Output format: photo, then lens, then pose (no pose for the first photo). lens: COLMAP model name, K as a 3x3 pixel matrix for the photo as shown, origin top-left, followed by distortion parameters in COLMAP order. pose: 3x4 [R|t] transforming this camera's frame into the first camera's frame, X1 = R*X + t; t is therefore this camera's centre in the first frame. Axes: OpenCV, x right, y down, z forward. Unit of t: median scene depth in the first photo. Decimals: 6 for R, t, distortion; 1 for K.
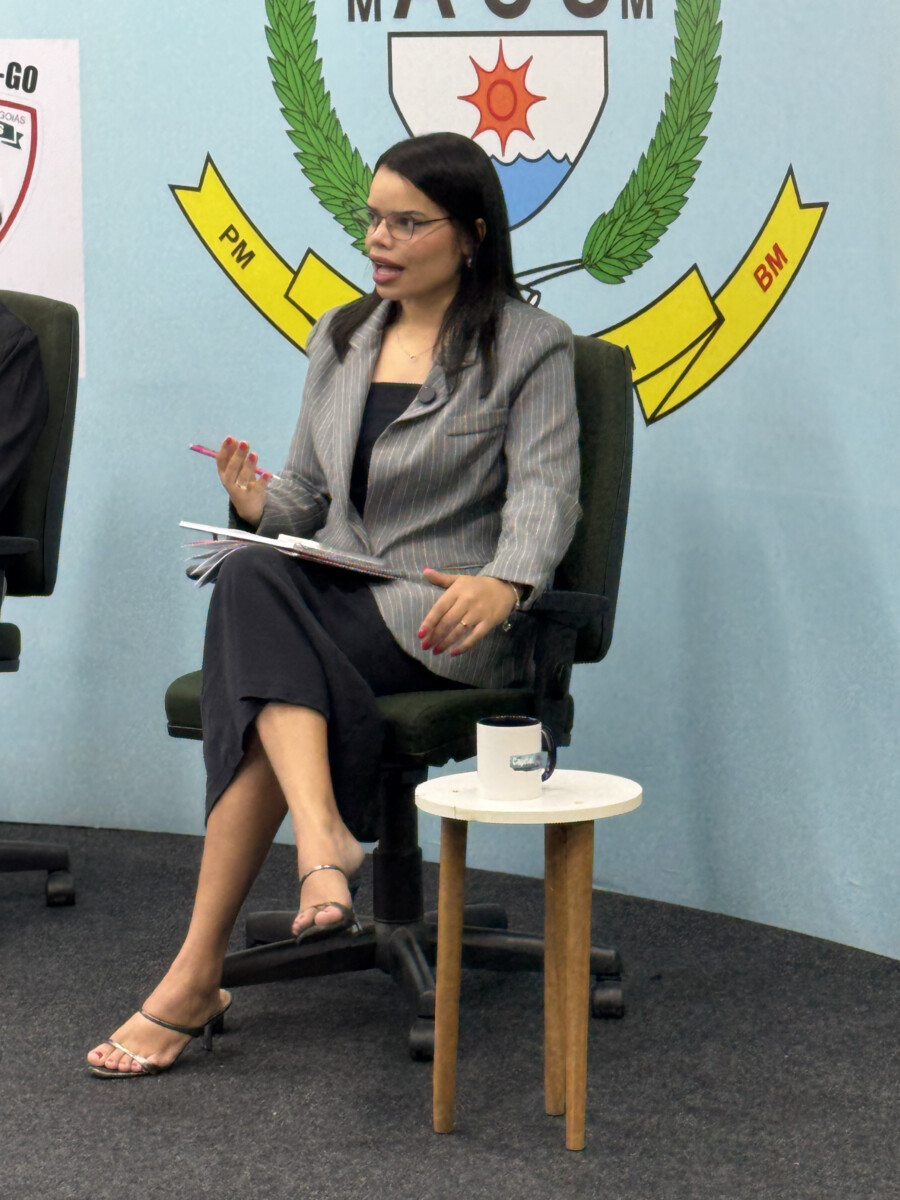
lens RADIAL K [[4037.6, 0, 452.4], [0, 4037.6, 600.9], [0, 0, 1]] dist [0.117024, 0.000000]
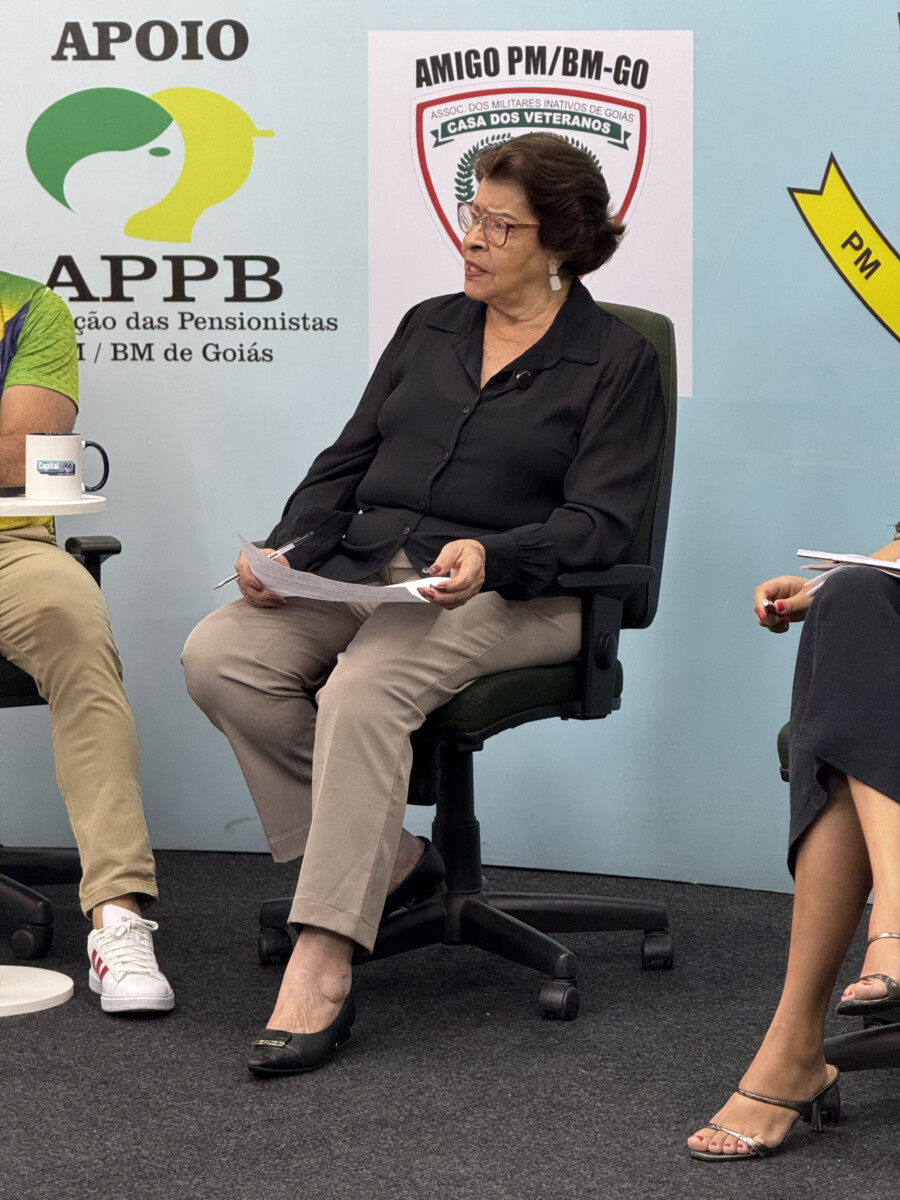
lens RADIAL K [[4173.6, 0, 478.6], [0, 4173.6, 585.5], [0, 0, 1]] dist [0.253074, 0.000000]
pose [[0.990862, 0.017162, -0.133787, -0.011139], [-0.018543, 0.999787, -0.009079, -0.002542], [0.133602, 0.011477, 0.990969, 0.049032]]
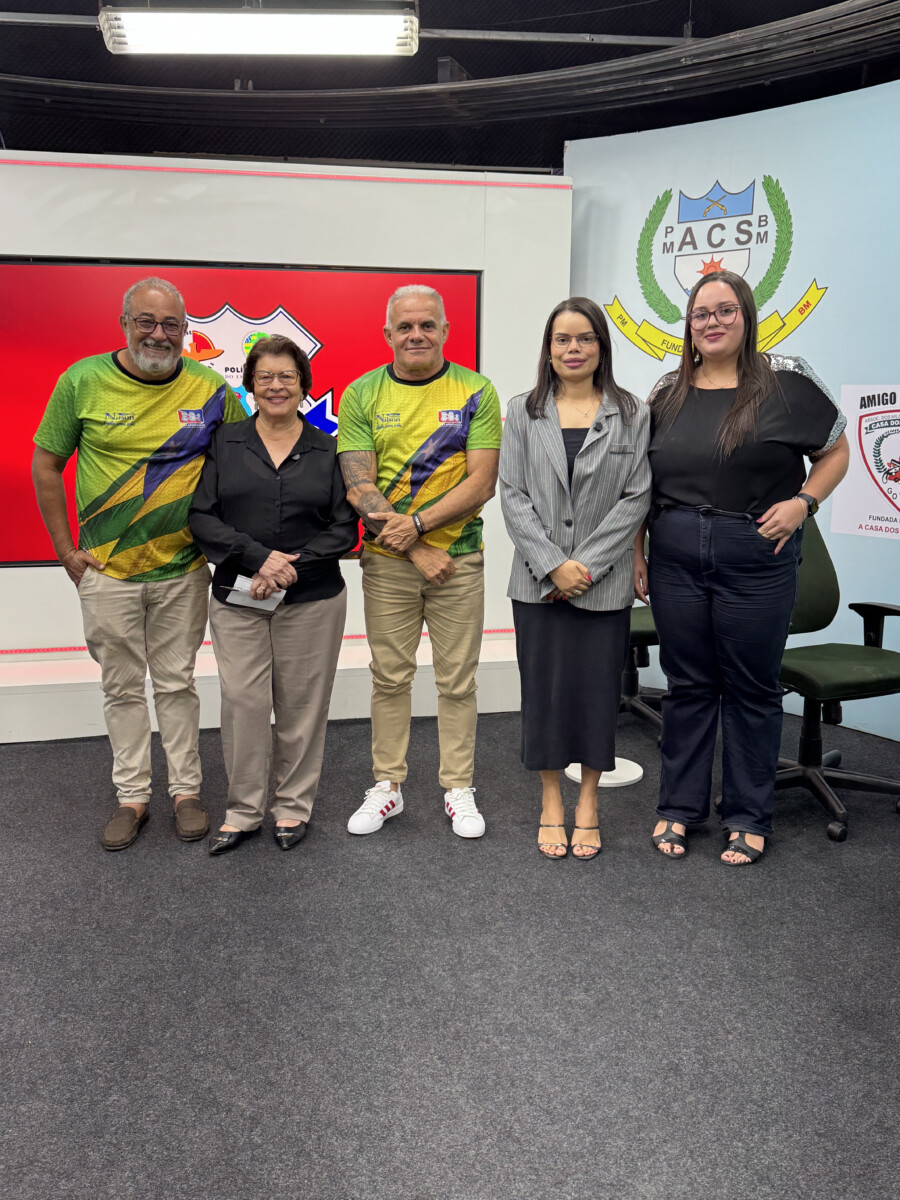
lens RADIAL K [[1063.1, 0, 448.0], [0, 1063.1, 608.7], [0, 0, 1]] dist [0.062023, -0.103067]
pose [[0.788386, 0.122609, -0.602839, 0.035651], [-0.077378, 0.991919, 0.100548, -0.063232], [0.610296, -0.032624, 0.791502, 0.424810]]
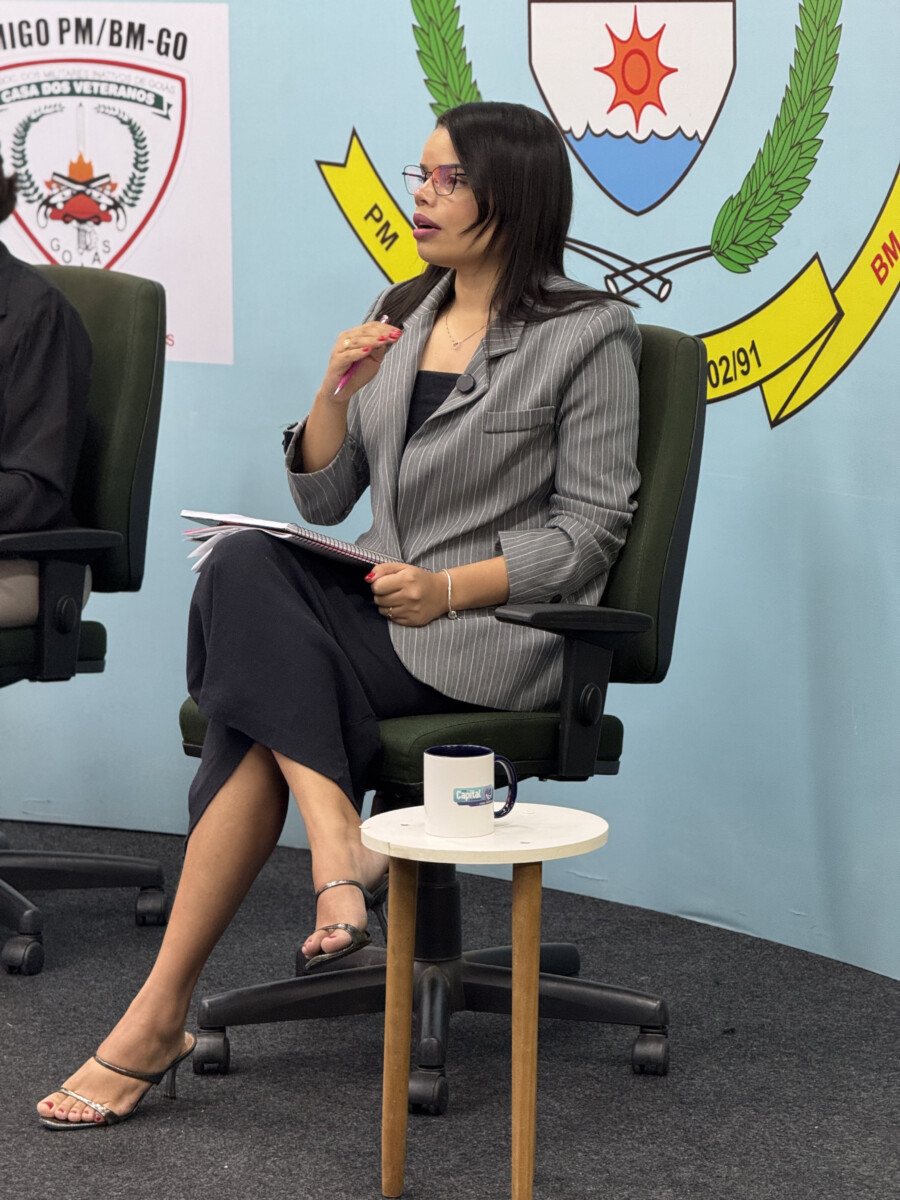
lens RADIAL K [[4173.6, 0, 493.5], [0, 4173.6, 596.1], [0, 0, 1]] dist [0.253074, 0.000000]
pose [[0.988664, 0.025676, -0.147933, 0.122037], [-0.025375, 0.999670, 0.003922, -0.006970], [0.147985, -0.000124, 0.988990, 0.048045]]
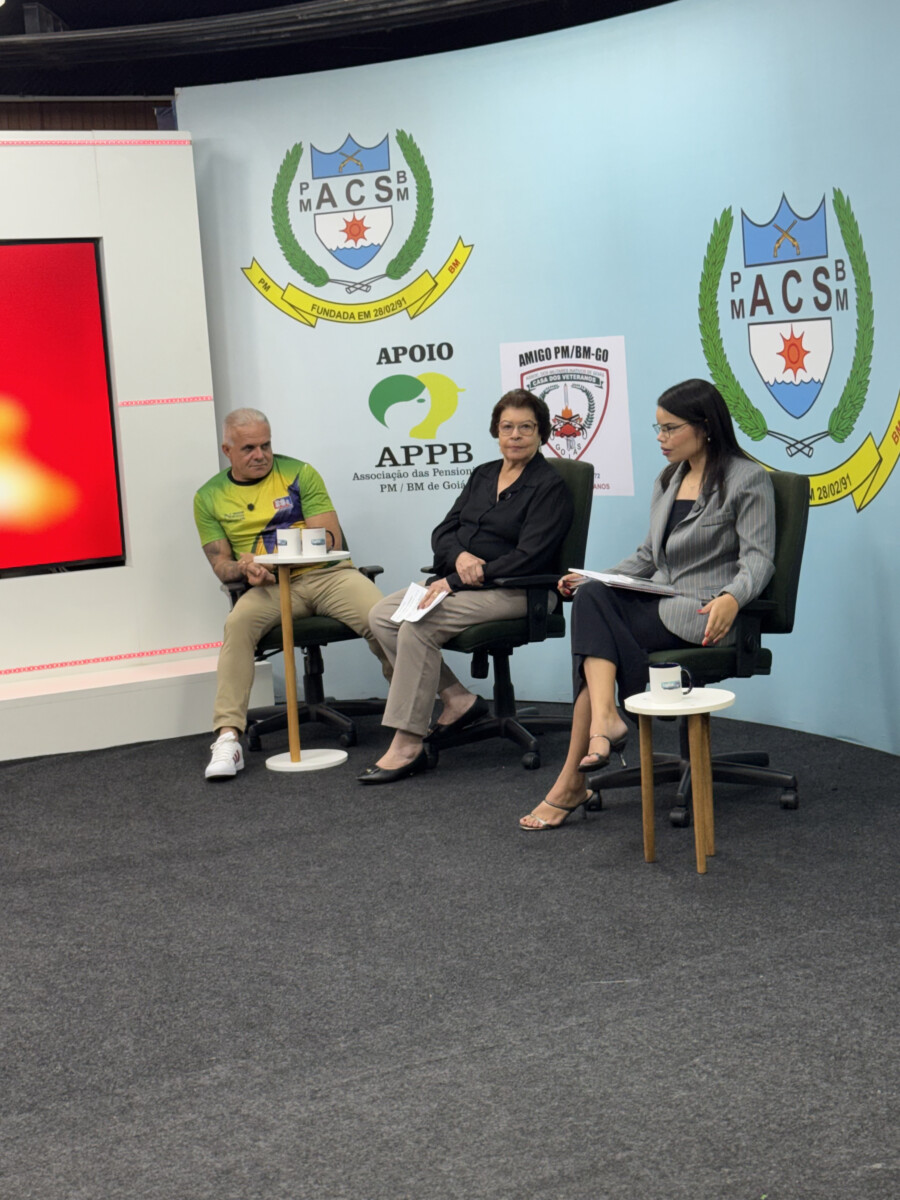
lens RADIAL K [[1982.8, 0, 460.3], [0, 1982.8, 604.5], [0, 0, 1]] dist [0.150078, 0.000000]
pose [[0.923786, -0.012934, -0.382691, 0.234047], [0.017384, 0.999815, 0.008174, -0.009150], [0.382515, -0.014204, 0.923840, 0.010506]]
